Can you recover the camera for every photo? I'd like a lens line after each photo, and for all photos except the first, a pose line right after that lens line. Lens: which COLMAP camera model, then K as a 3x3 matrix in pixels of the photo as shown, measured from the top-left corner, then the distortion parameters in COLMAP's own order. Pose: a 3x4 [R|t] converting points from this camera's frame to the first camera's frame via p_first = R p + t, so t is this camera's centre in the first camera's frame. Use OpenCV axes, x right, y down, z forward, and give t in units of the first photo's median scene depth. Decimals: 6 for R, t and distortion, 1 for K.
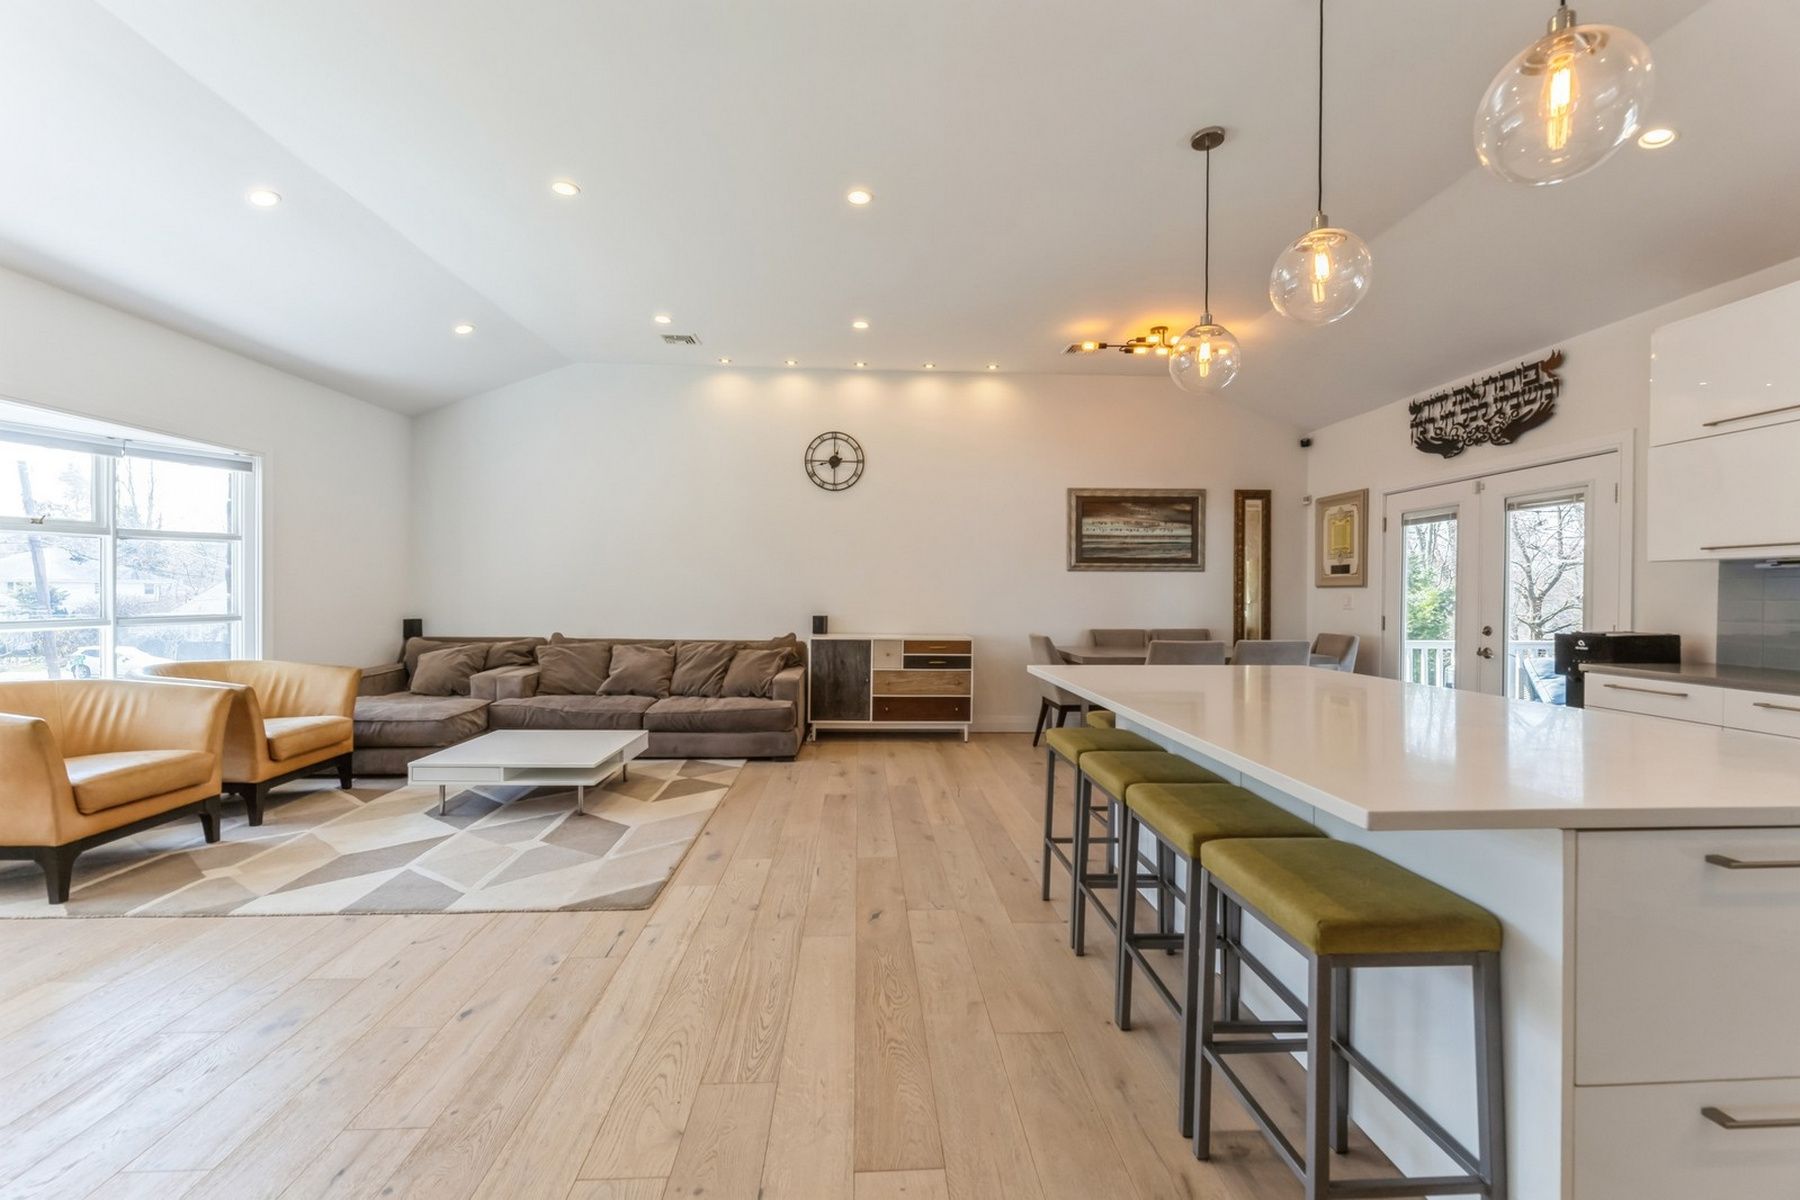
lens RADIAL K [[763.2, 0, 894.7], [0, 763.2, 598.7], [0, 0, 1]] dist [-0.000304, -0.000715]
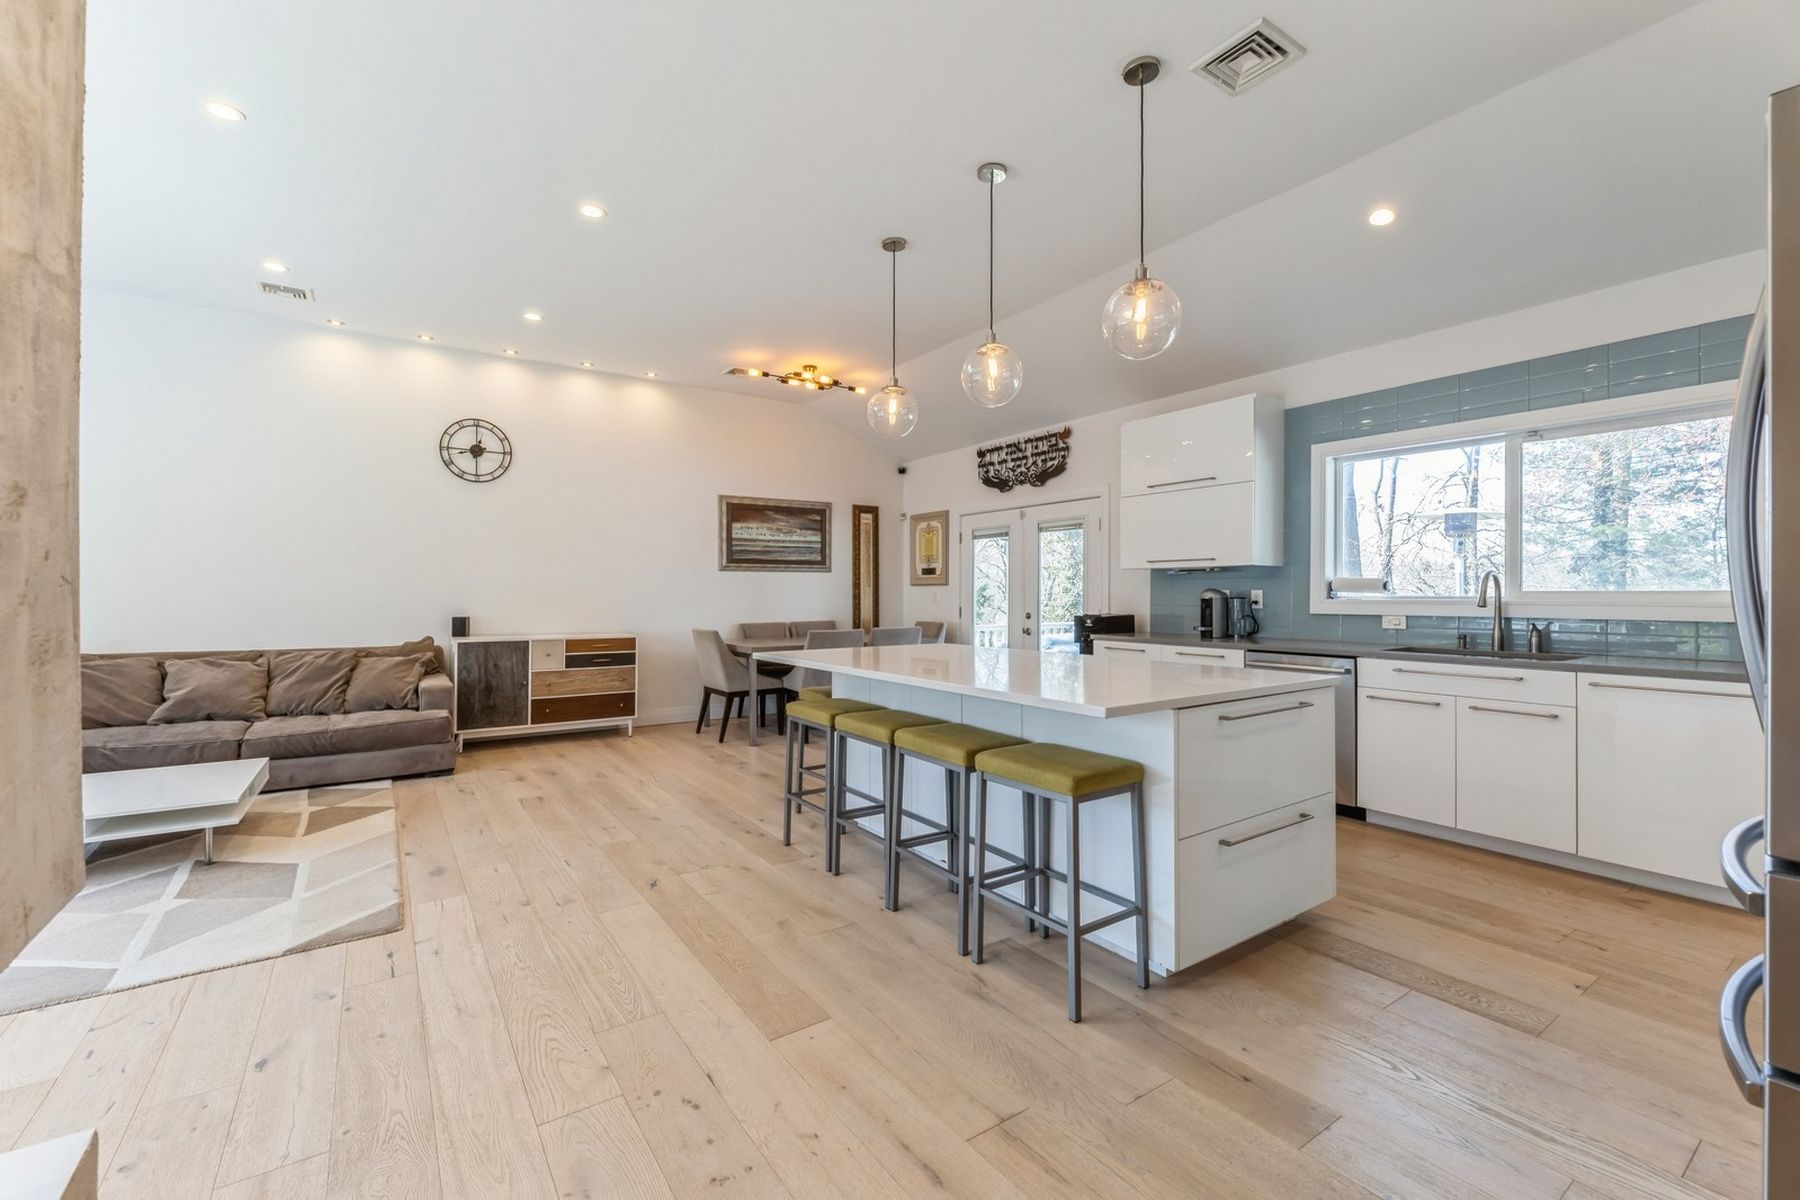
lens RADIAL K [[752.9, 0, 893.5], [0, 752.9, 593.0], [0, 0, 1]] dist [-0.001483, -0.000278]
pose [[0.850204, -0.006345, 0.526416, -0.159192], [0.009104, 0.999955, -0.002651, 0.000893], [-0.526375, 0.007046, 0.850223, -0.056708]]
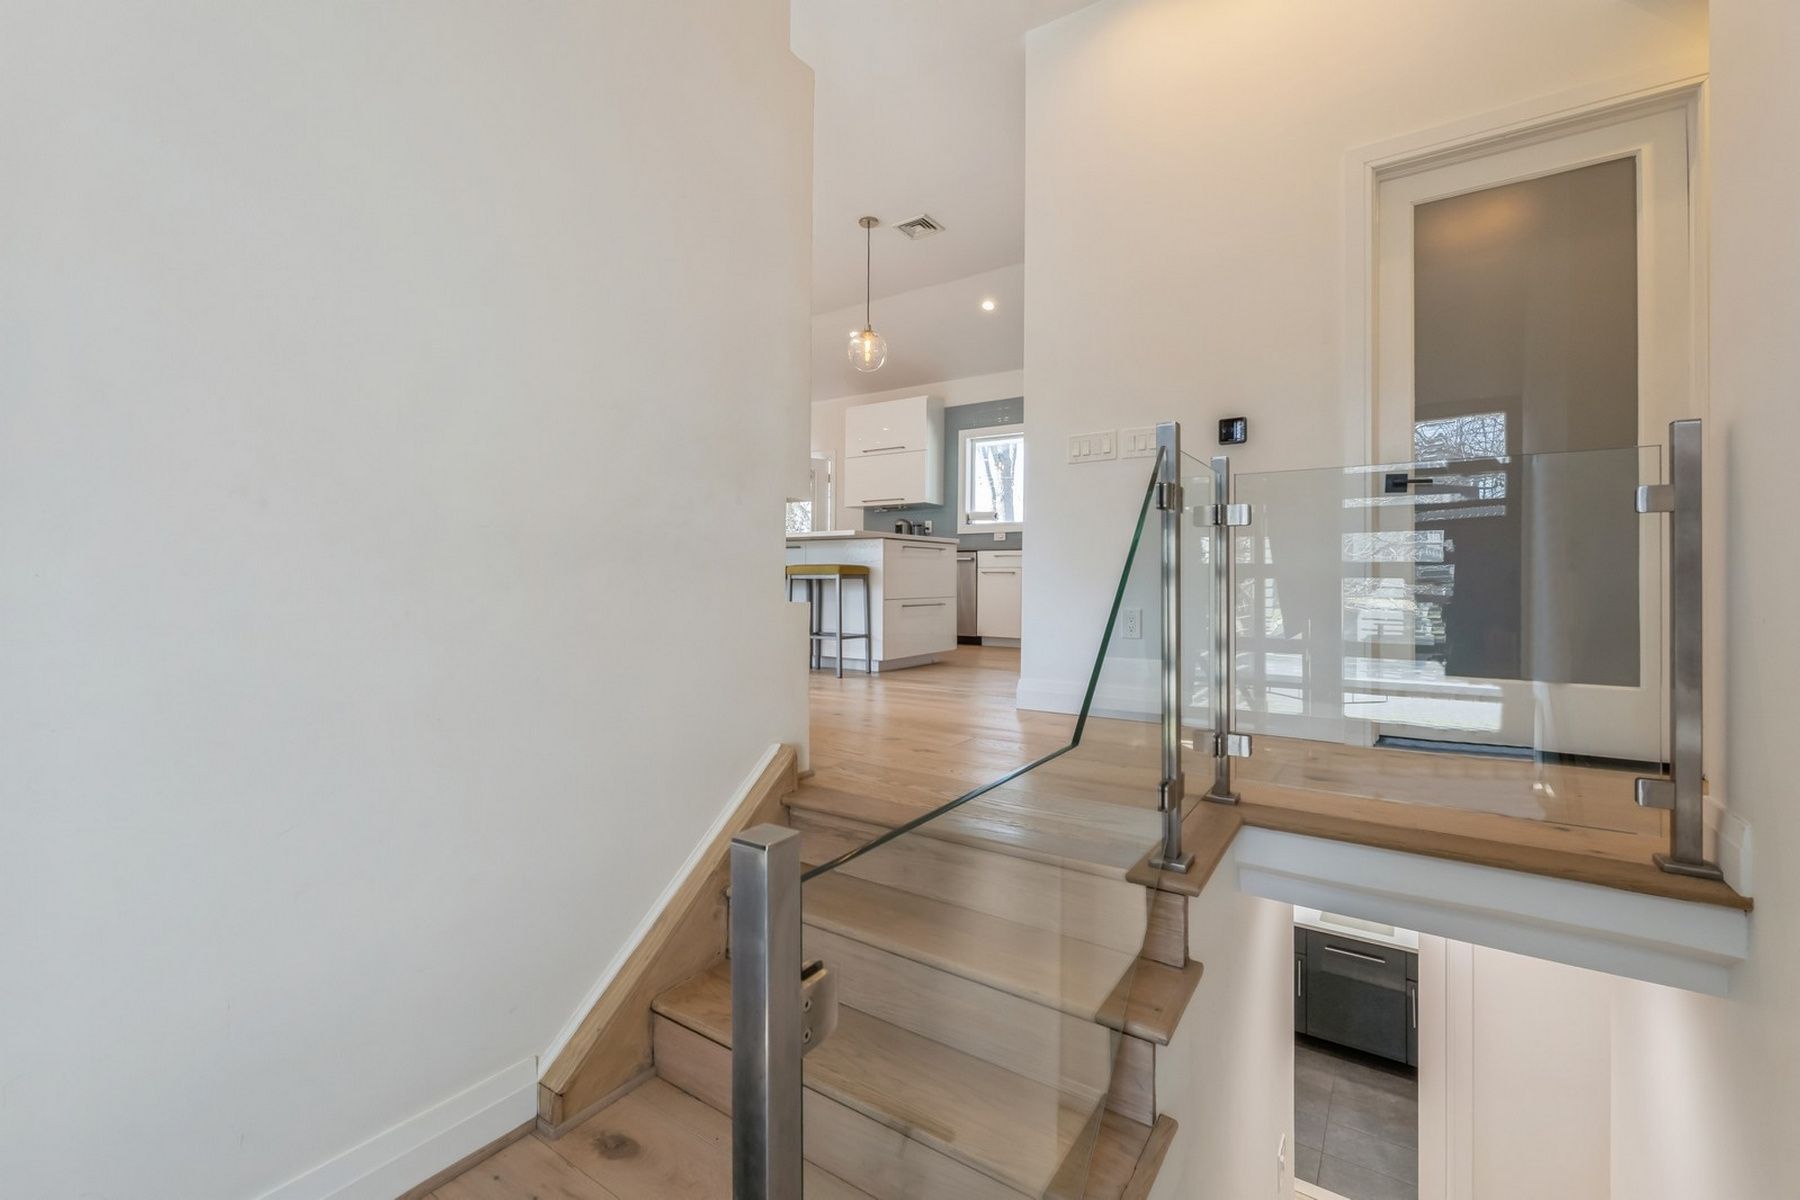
lens RADIAL K [[770.2, 0, 895.0], [0, 770.2, 579.2], [0, 0, 1]] dist [-0.000644, -0.000074]
pose [[0.588277, -0.000844, 0.808659, -0.533196], [0.002562, 0.999996, -0.000820, 0.112914], [-0.808655, 0.002554, 0.588277, -0.328233]]
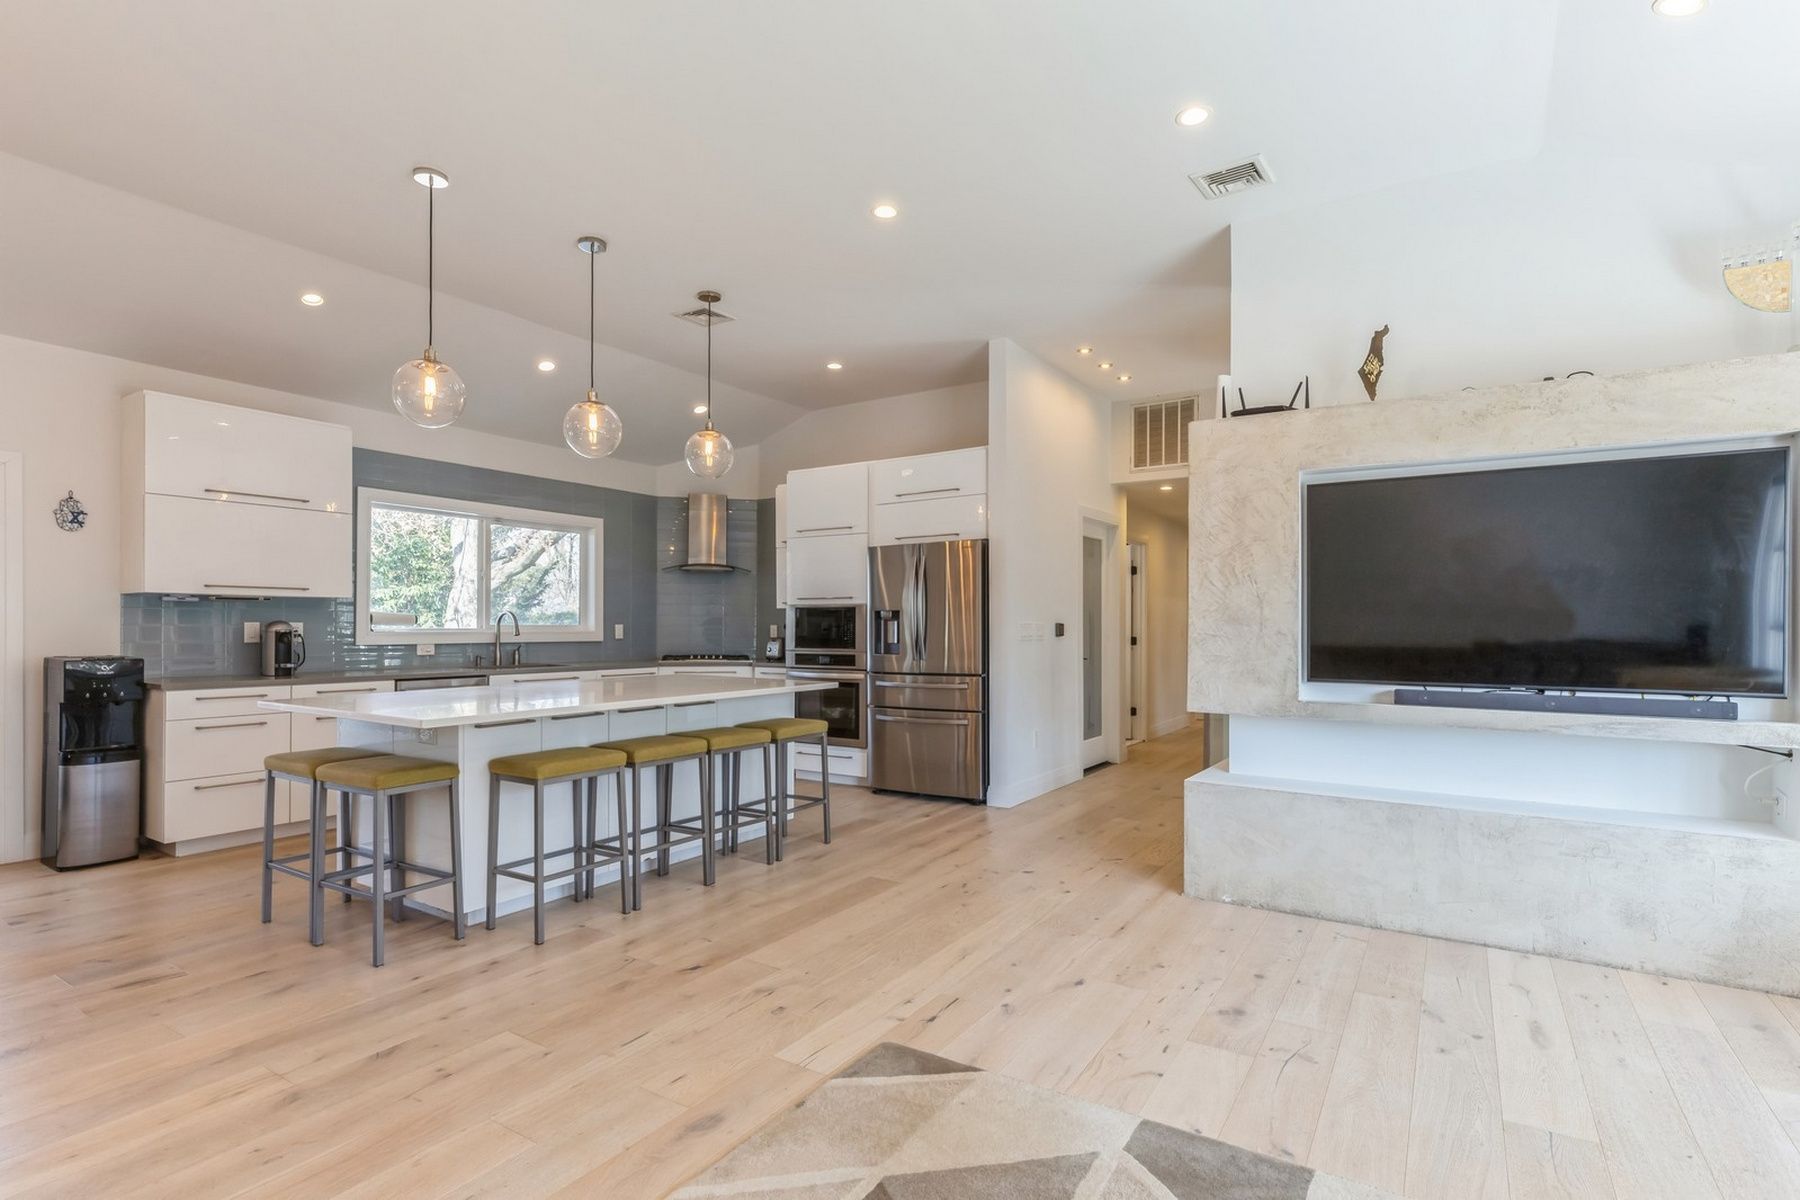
lens RADIAL K [[872.7, 0, 898.4], [0, 872.7, 626.3], [0, 0, 1]] dist [0.001081, -0.000118]
pose [[-0.816462, -0.008857, 0.577331, -0.451237], [-0.004333, 0.999948, 0.009213, -0.009149], [-0.577383, 0.005021, -0.816458, 0.921281]]
